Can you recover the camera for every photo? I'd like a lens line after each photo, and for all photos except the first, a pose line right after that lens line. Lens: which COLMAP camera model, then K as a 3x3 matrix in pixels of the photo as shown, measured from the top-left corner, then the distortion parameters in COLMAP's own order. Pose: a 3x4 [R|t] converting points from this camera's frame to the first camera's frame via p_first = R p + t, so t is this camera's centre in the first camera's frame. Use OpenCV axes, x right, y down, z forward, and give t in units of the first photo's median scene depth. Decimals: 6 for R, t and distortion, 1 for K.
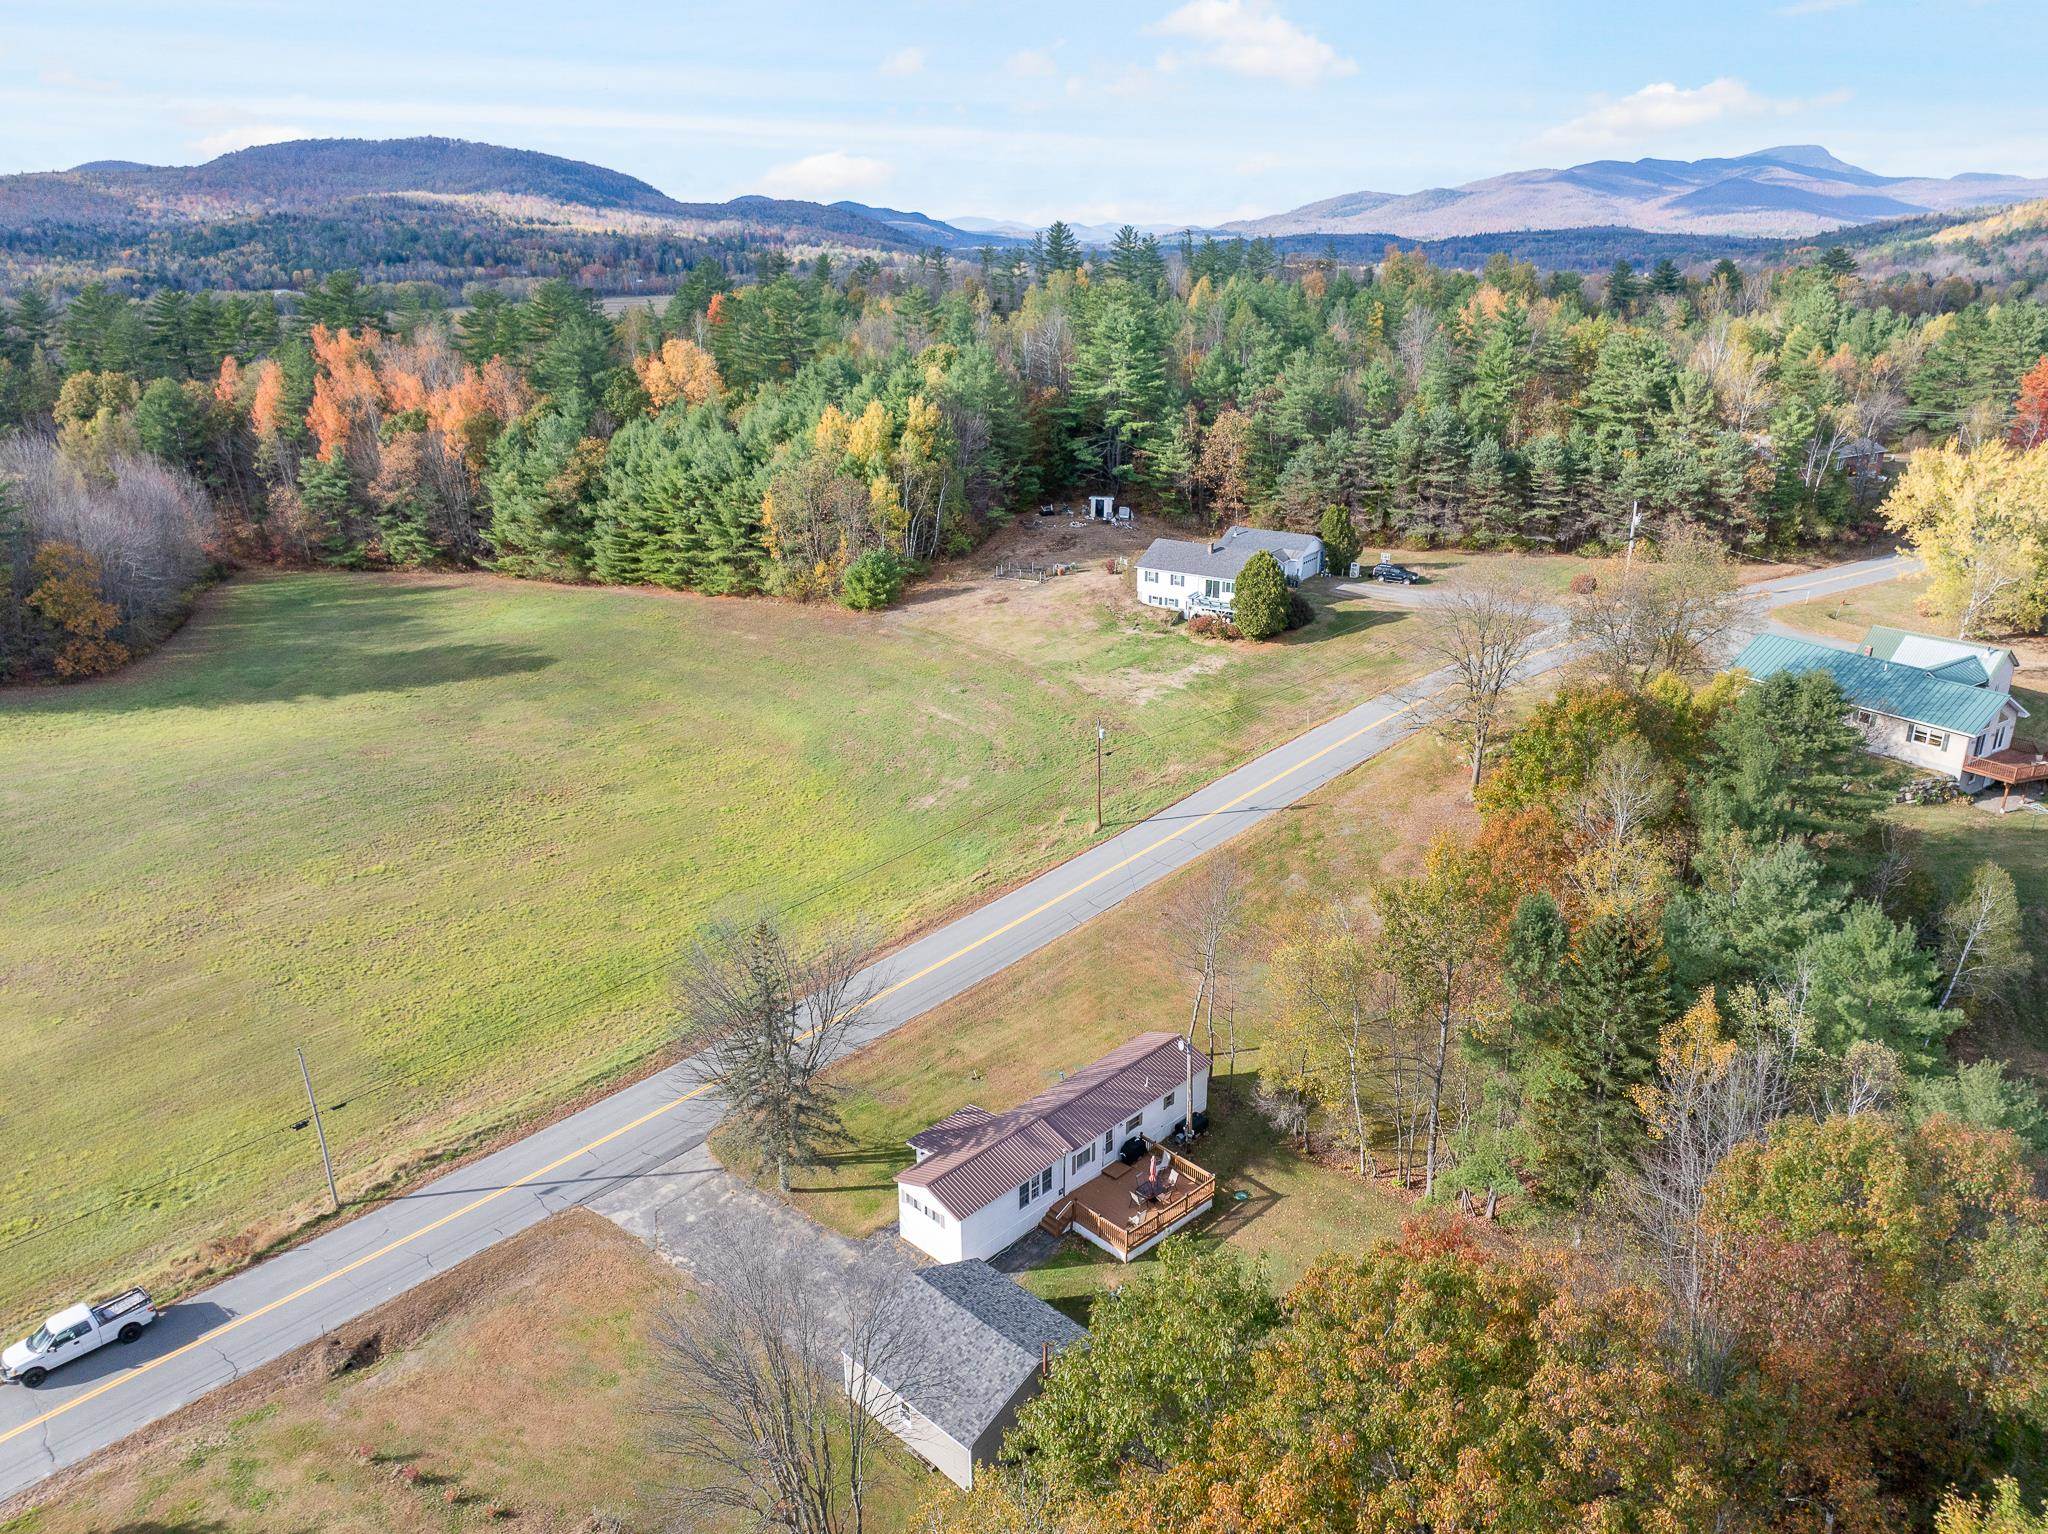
lens RADIAL K [[1441.2, 0, 1025.5], [0, 1441.2, 760.0], [0, 0, 1]] dist [-0.042981, 0.010982]
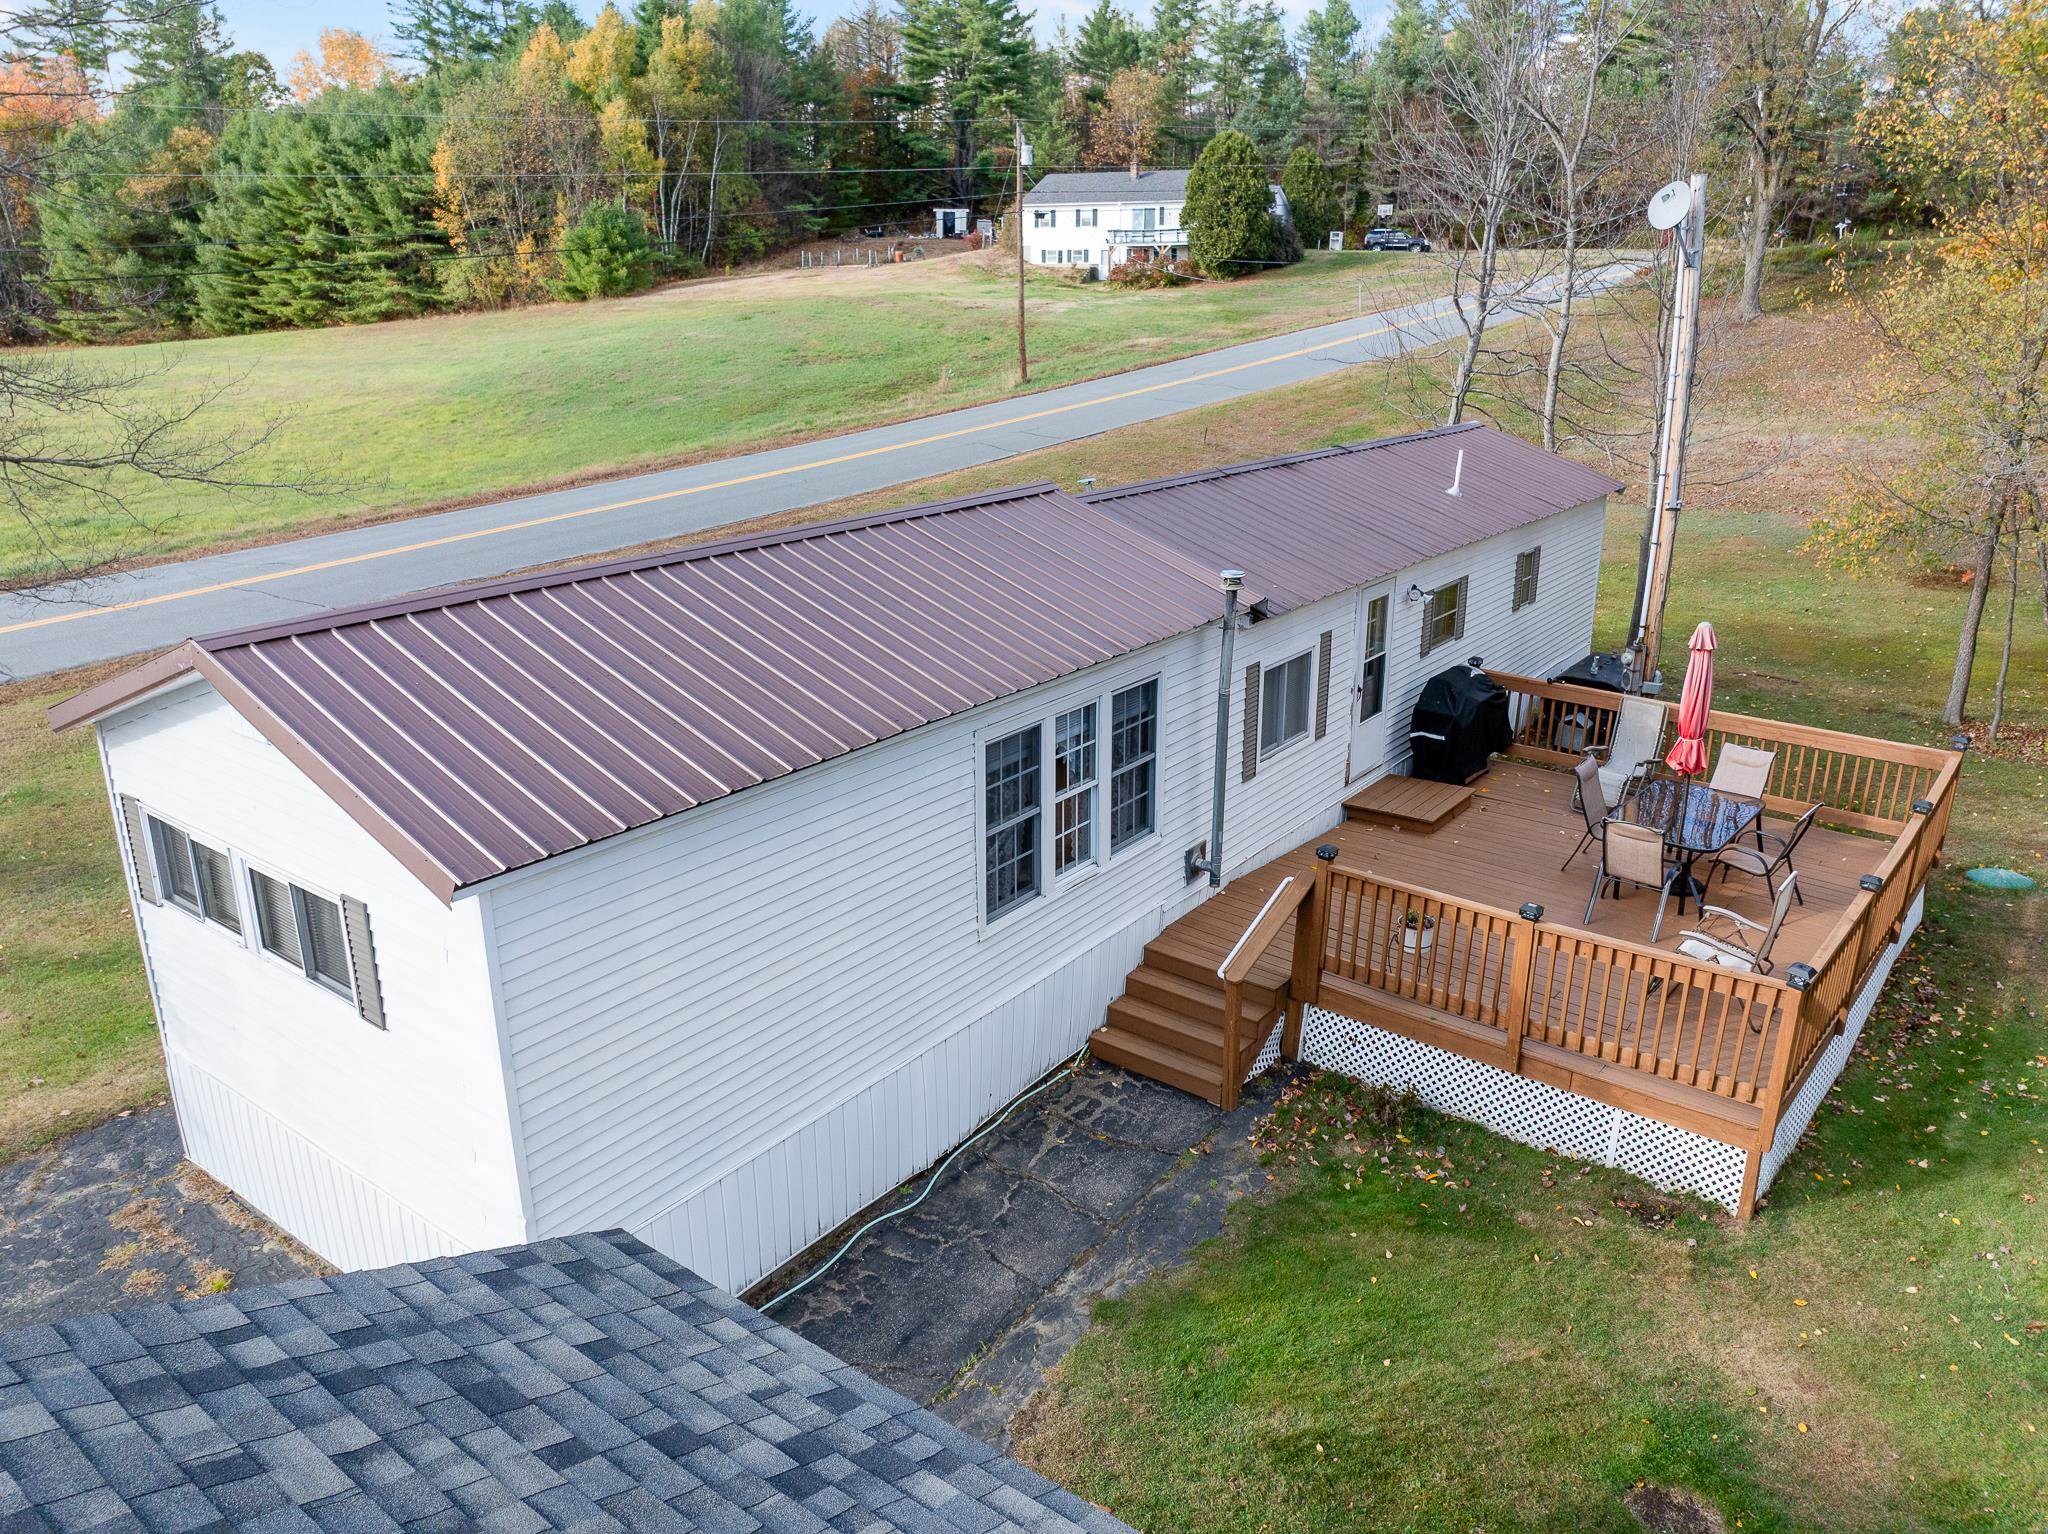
lens RADIAL K [[1441.2, 0, 1026.9], [0, 1441.2, 770.0], [0, 0, 1]] dist [-0.042981, 0.010982]
pose [[0.991823, -0.038236, 0.121760, -0.007582], [0.041112, 0.998930, -0.021199, 0.131079], [-0.120819, 0.026031, 0.992333, 0.370892]]
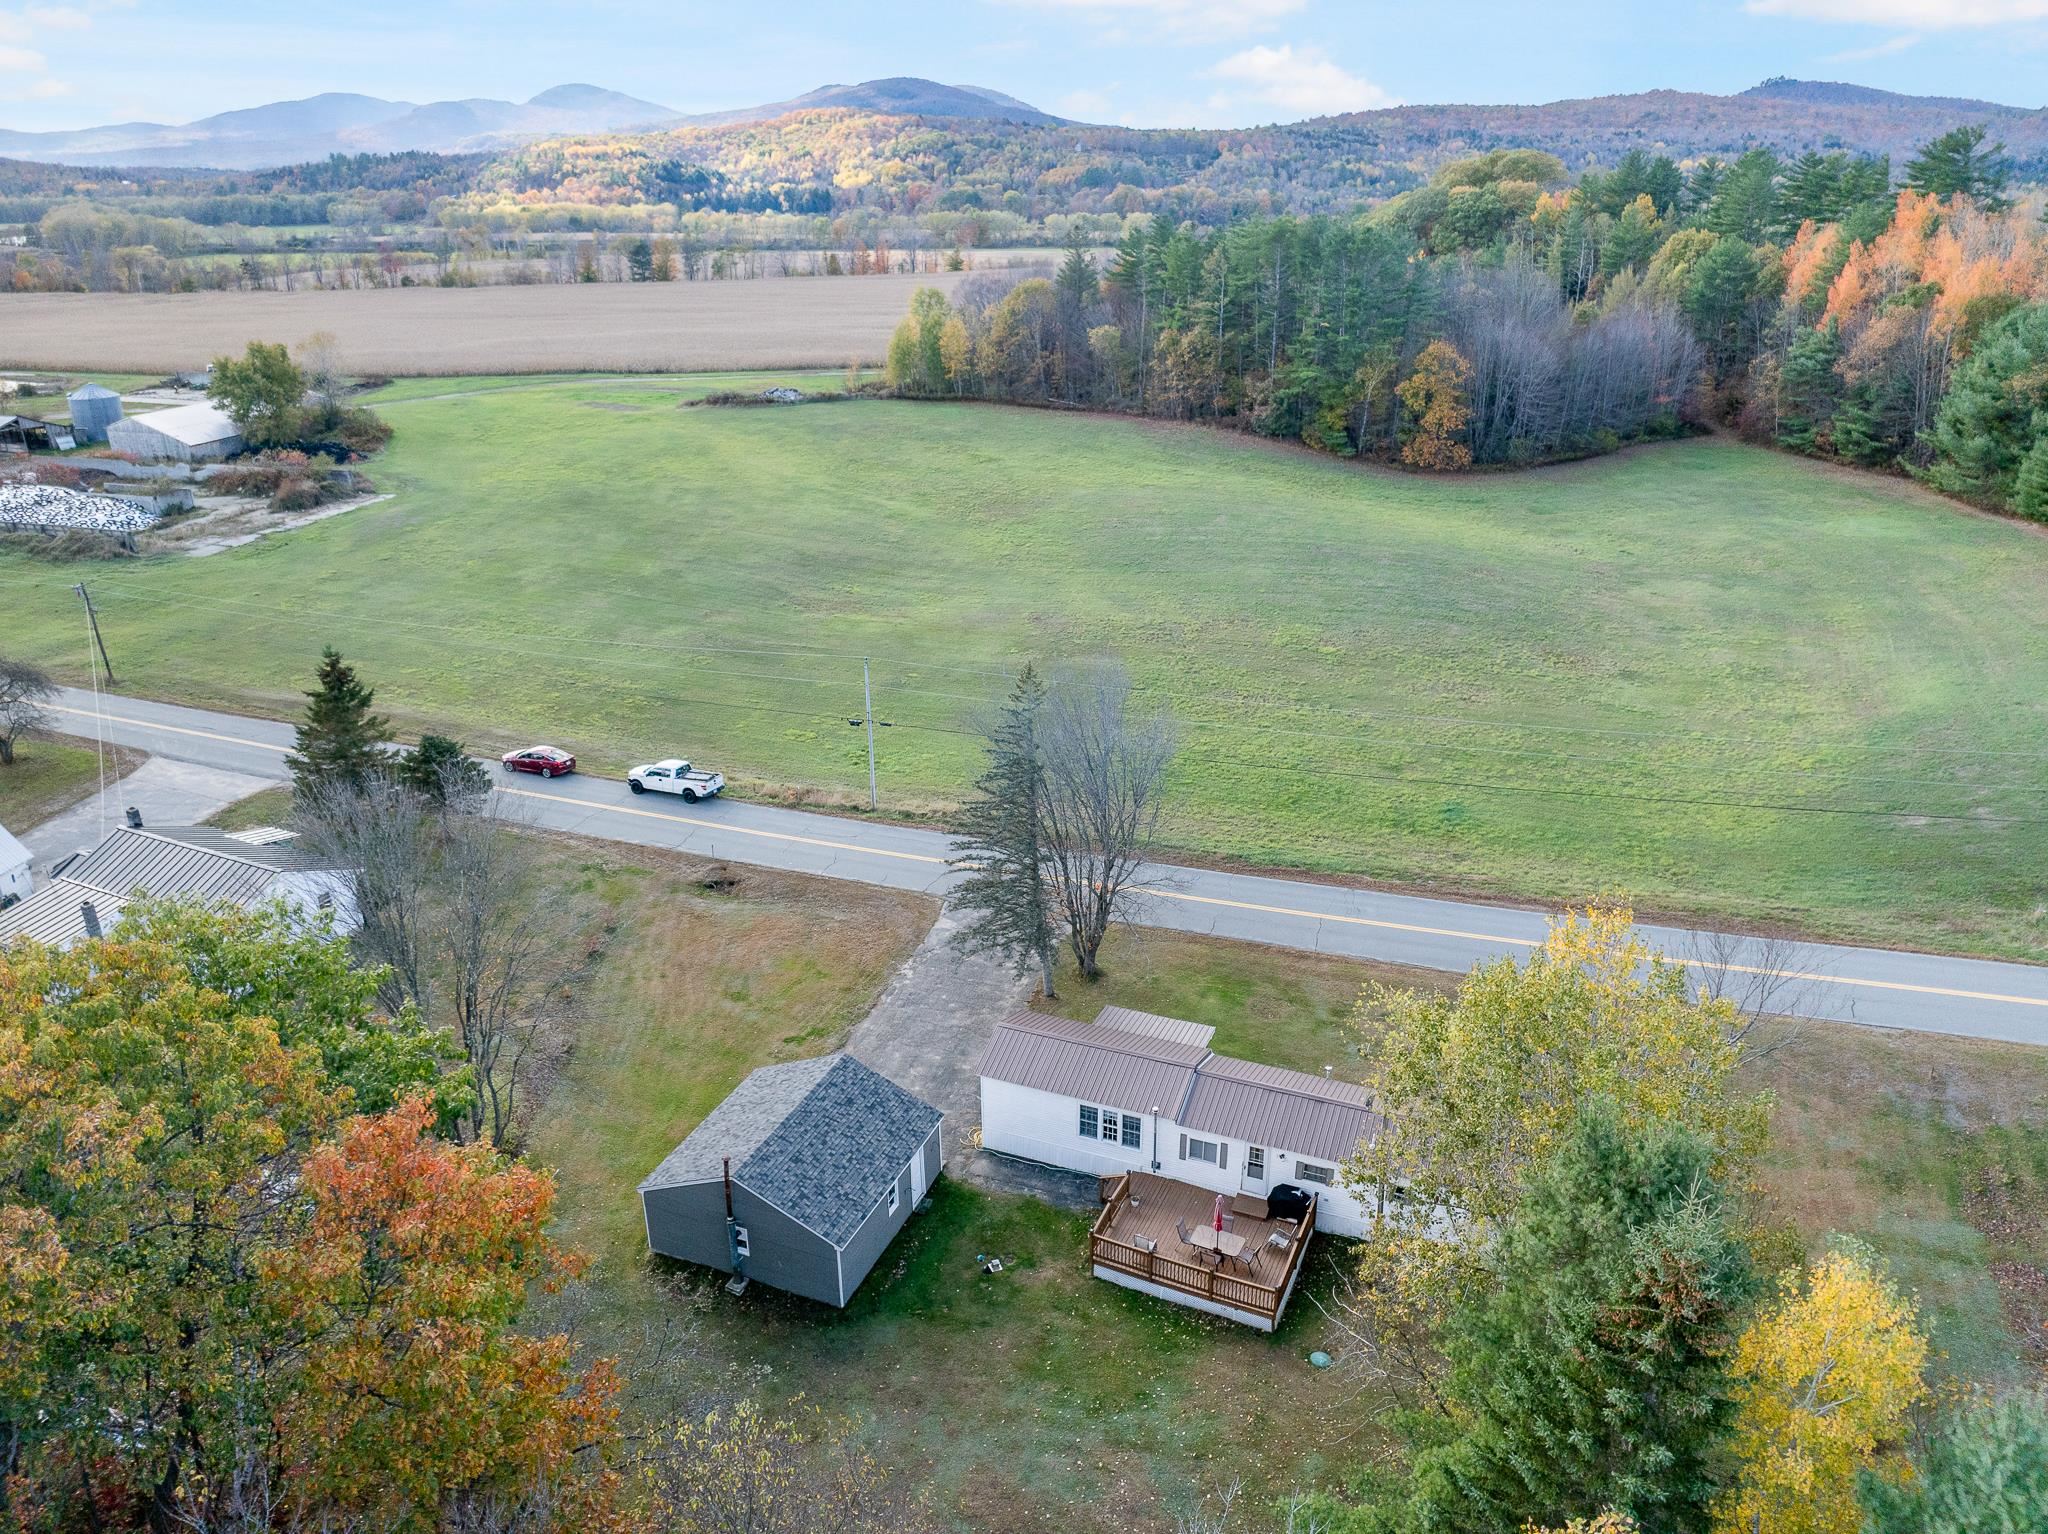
lens RADIAL K [[1441.2, 0, 1033.1], [0, 1441.2, 746.3], [0, 0, 1]] dist [-0.042981, 0.010982]
pose [[0.378951, 0.342106, -0.859860, 0.246937], [-0.316004, 0.921147, 0.227223, -0.017070], [0.869792, 0.185613, 0.457177, 0.258862]]
